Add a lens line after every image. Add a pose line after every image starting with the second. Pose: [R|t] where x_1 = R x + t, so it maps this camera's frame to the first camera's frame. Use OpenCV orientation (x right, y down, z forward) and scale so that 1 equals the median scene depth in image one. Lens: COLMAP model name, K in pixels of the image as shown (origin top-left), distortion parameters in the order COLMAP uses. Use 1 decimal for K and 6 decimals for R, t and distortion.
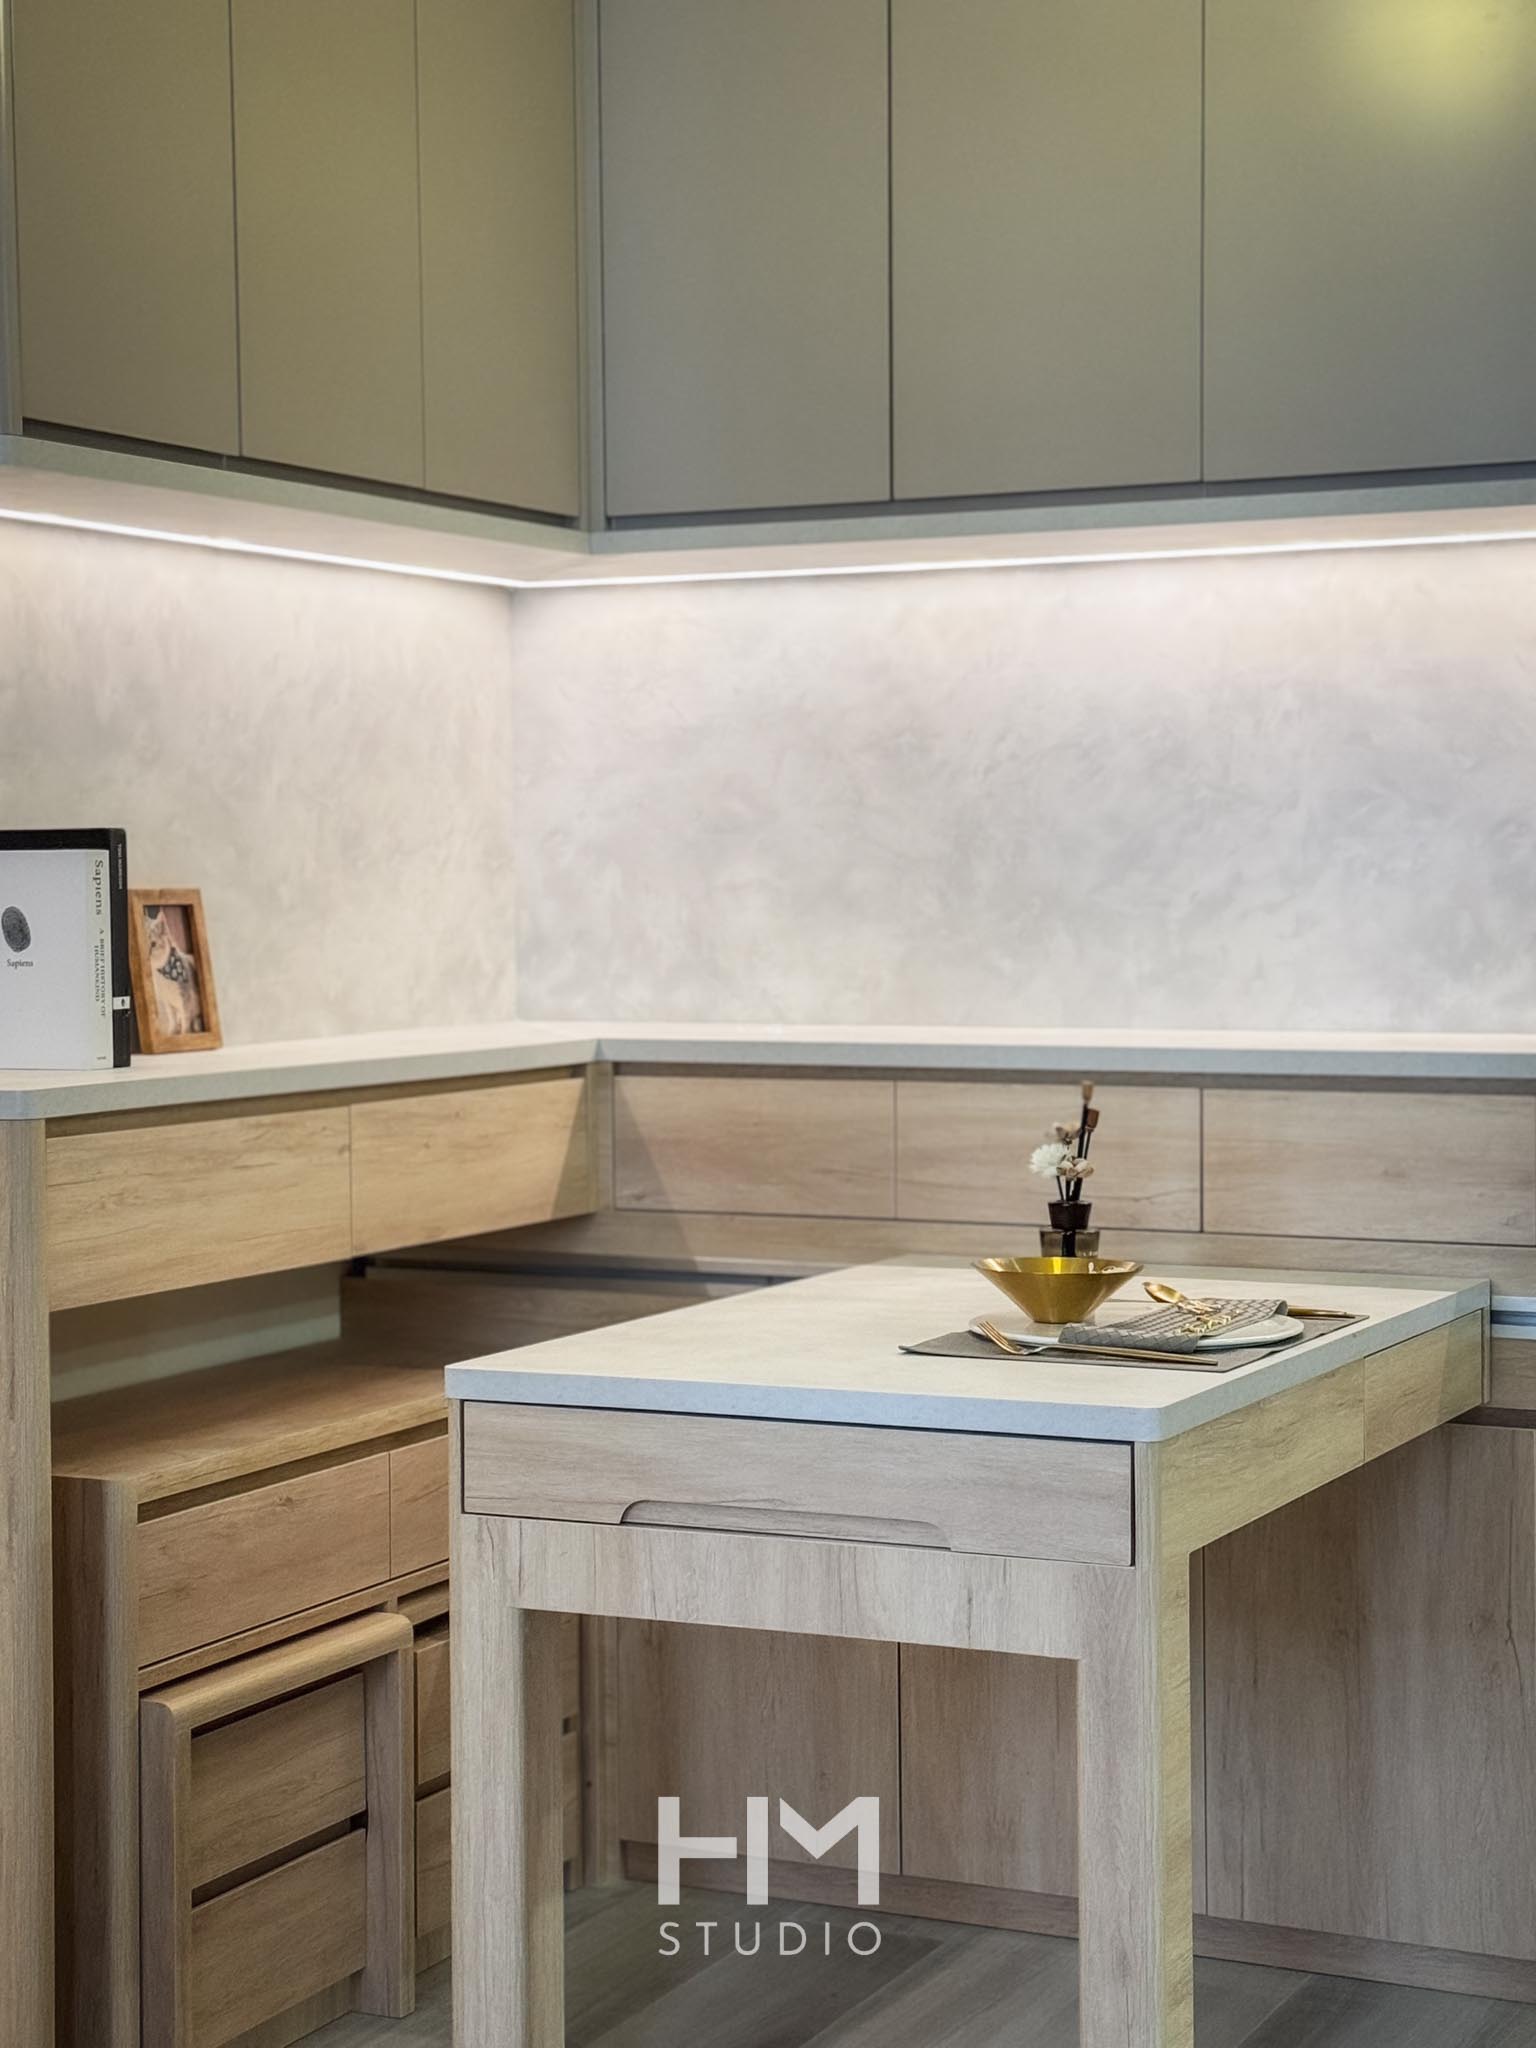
lens RADIAL K [[3642.7, 0, 790.4], [0, 3642.7, 1031.0], [0, 0, 1]] dist [0.125375, 0.000000]
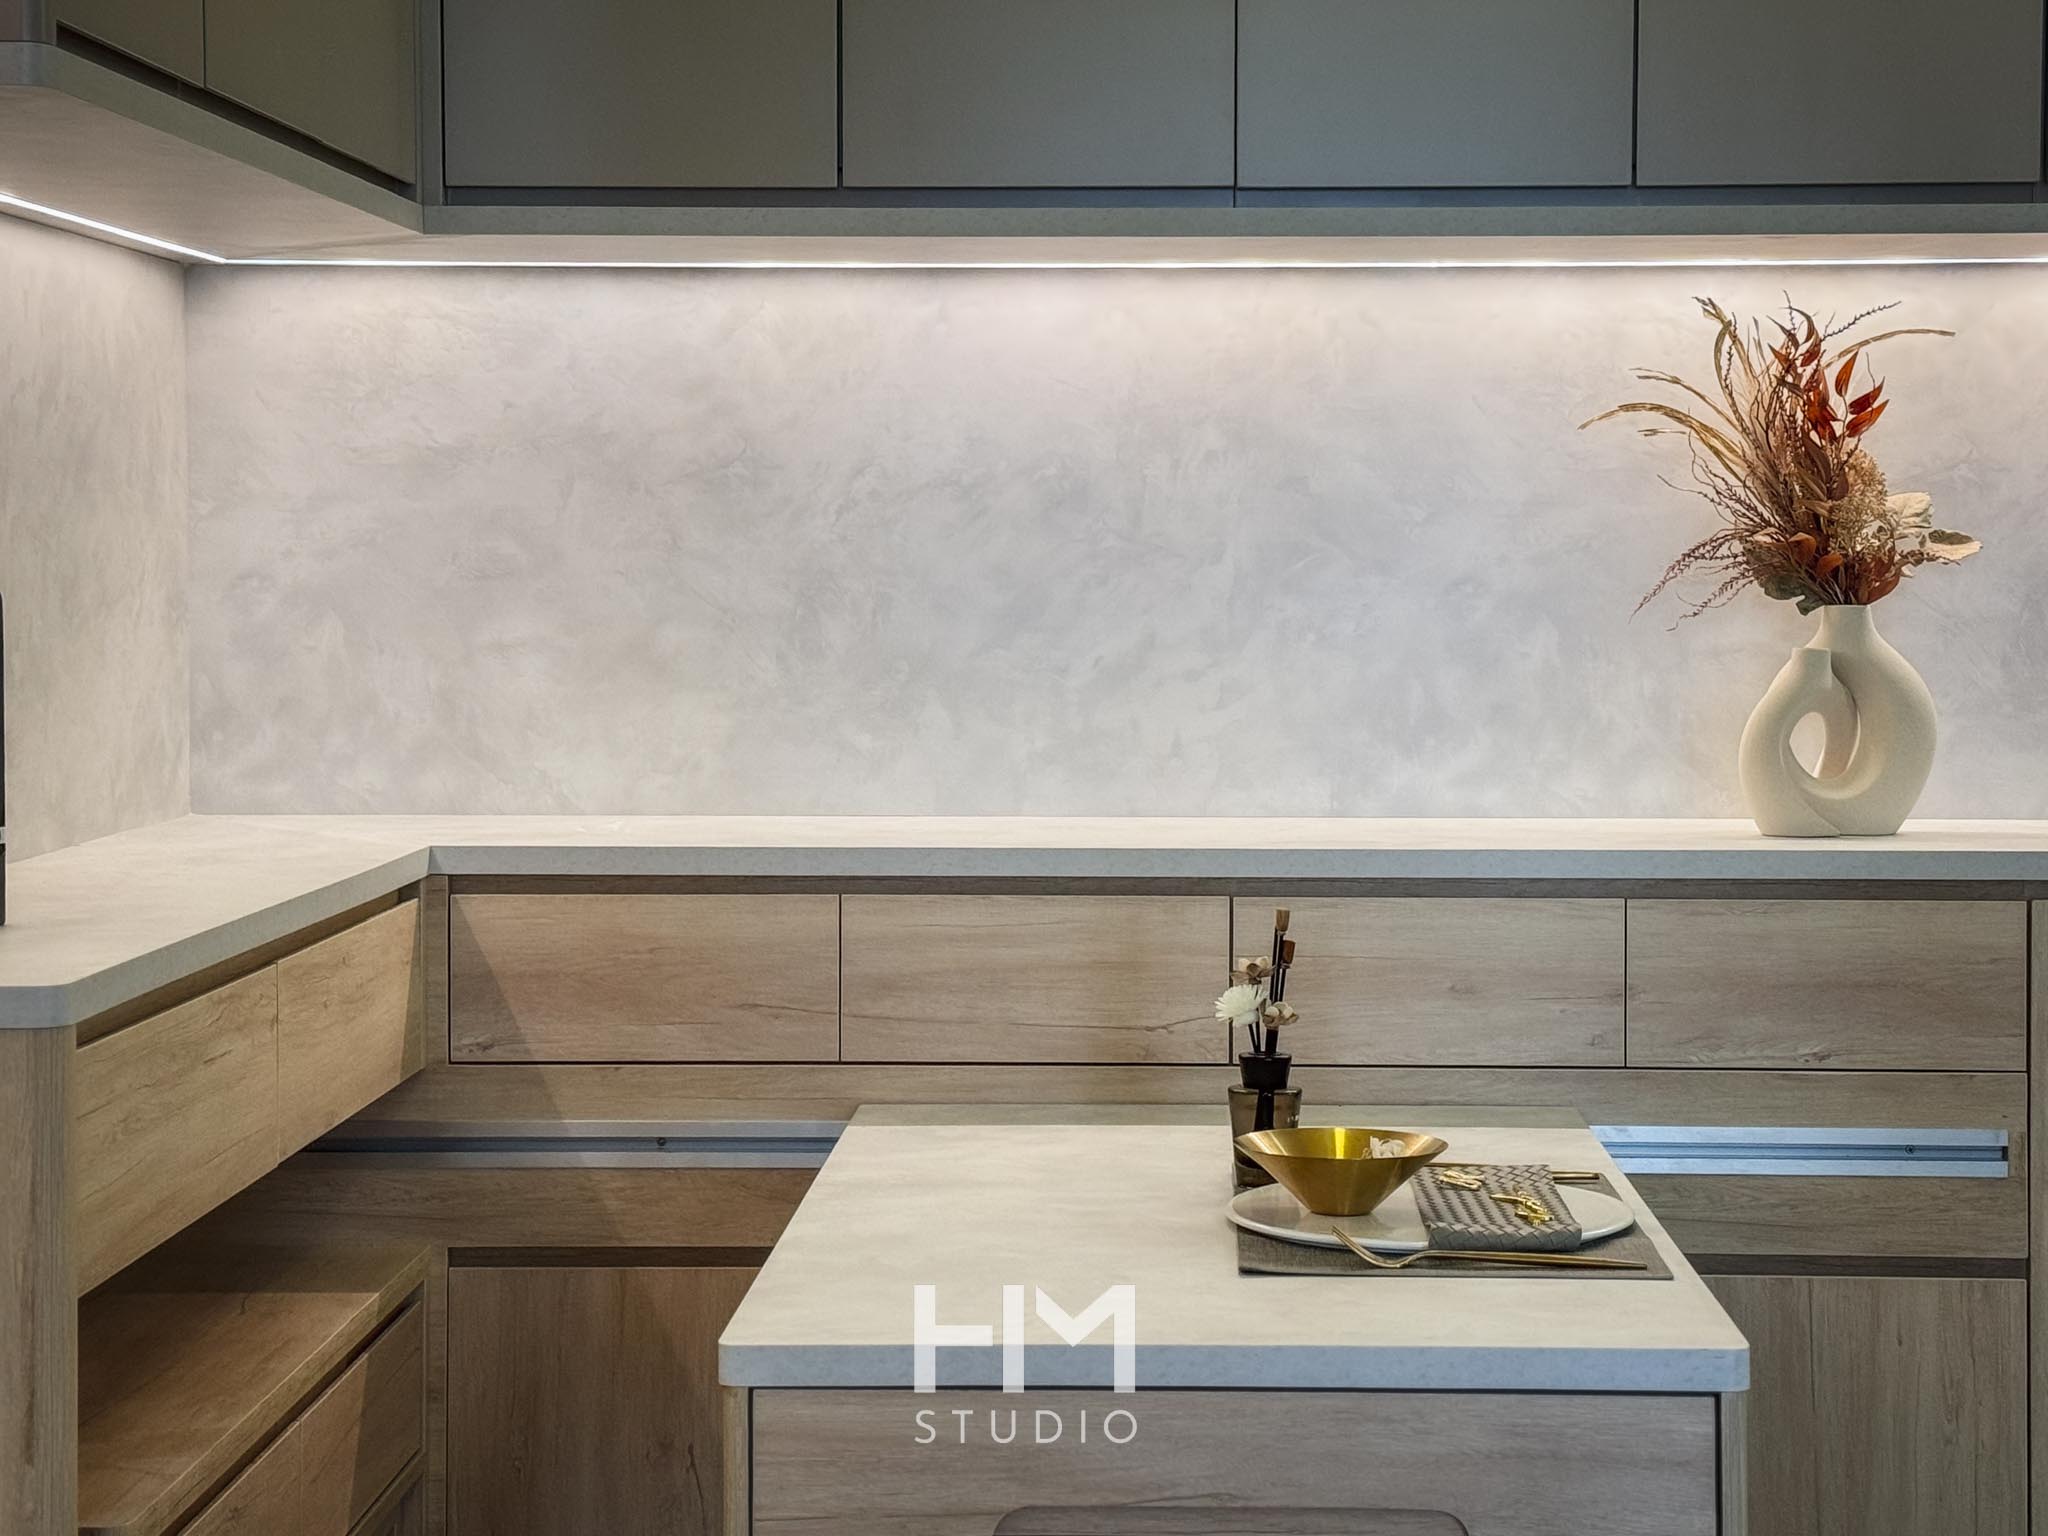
lens RADIAL K [[3642.7, 0, 1141.3], [0, 3642.7, 672.6], [0, 0, 1]] dist [0.125375, 0.000000]
pose [[0.908699, -0.004896, 0.417424, -0.259951], [0.009400, 0.999918, -0.008736, -0.028970], [-0.417347, 0.011862, 0.908670, 0.231514]]
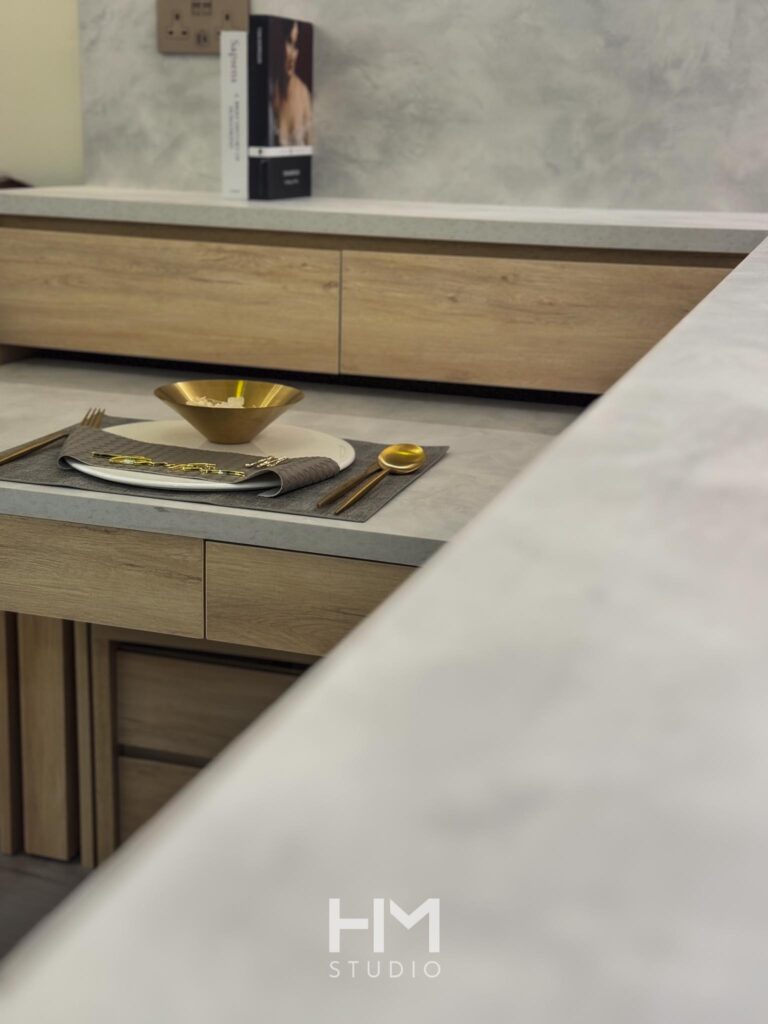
lens RADIAL K [[1443.1, 0, 380.2], [0, 1443.1, 508.7], [0, 0, 1]] dist [0.136408, 0.000000]
pose [[0.120516, 0.271733, -0.954797, 0.353656], [-0.068533, 0.961790, 0.265073, -0.025031], [0.990343, 0.033490, 0.134534, 0.903396]]
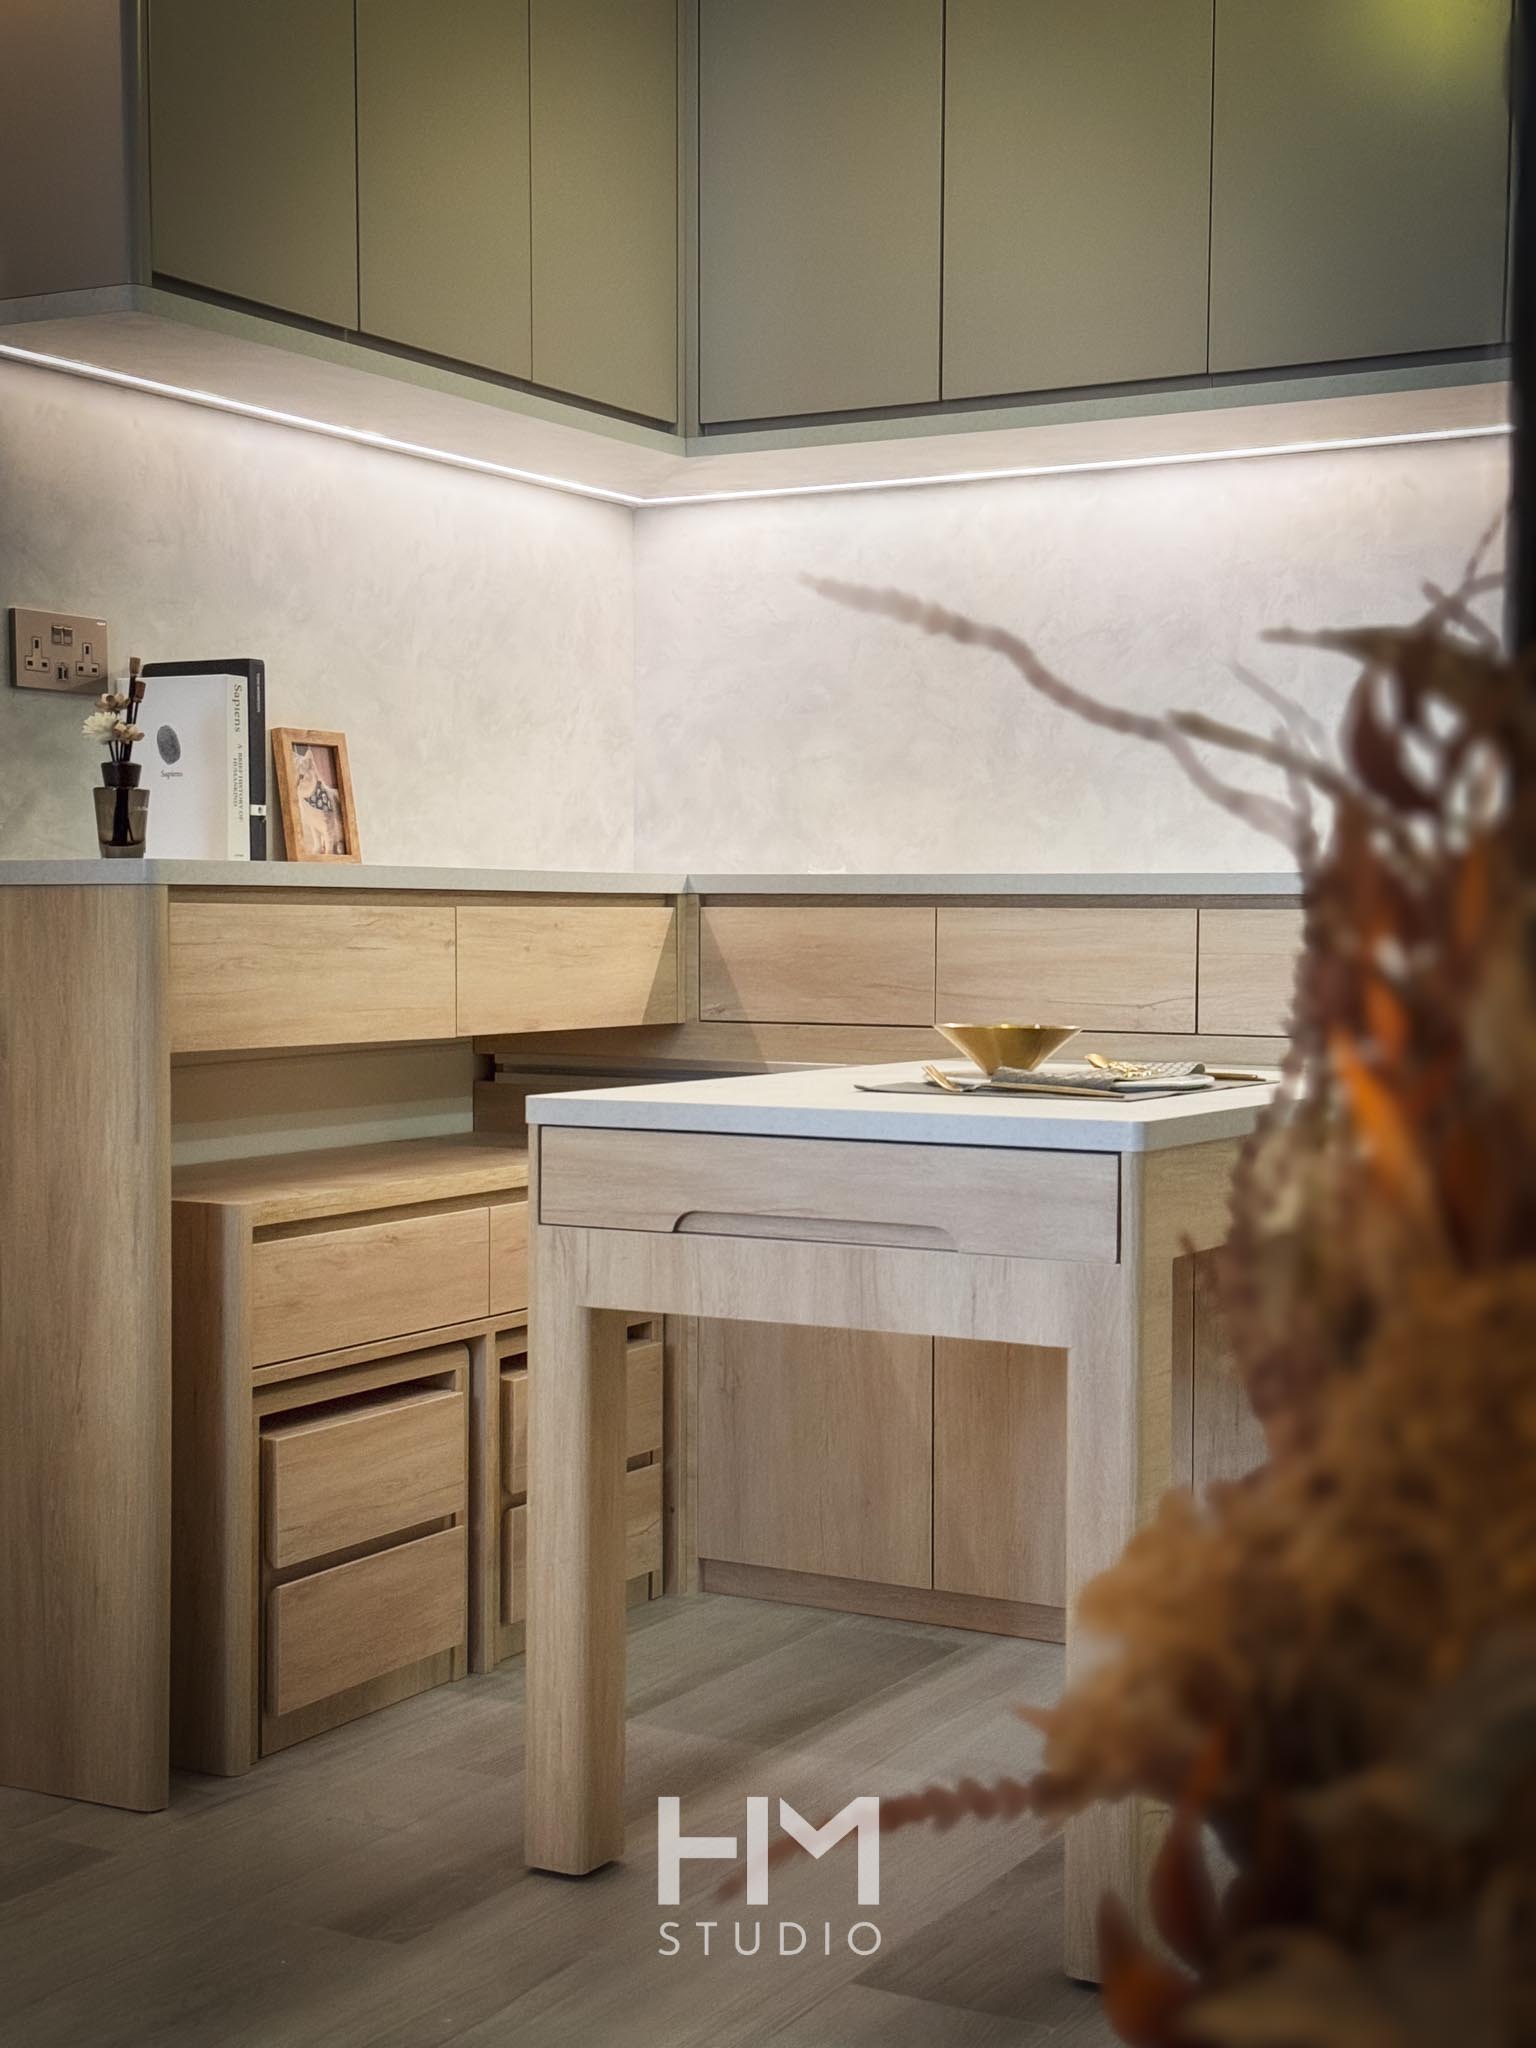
lens RADIAL K [[2886.2, 0, 777.7], [0, 2886.2, 1058.3], [0, 0, 1]] dist [0.136408, 0.000000]
pose [[0.997422, 0.015193, -0.070135, 0.044944], [-0.014727, 0.999866, 0.007154, 0.057780], [0.070234, -0.006103, 0.997512, 0.081183]]
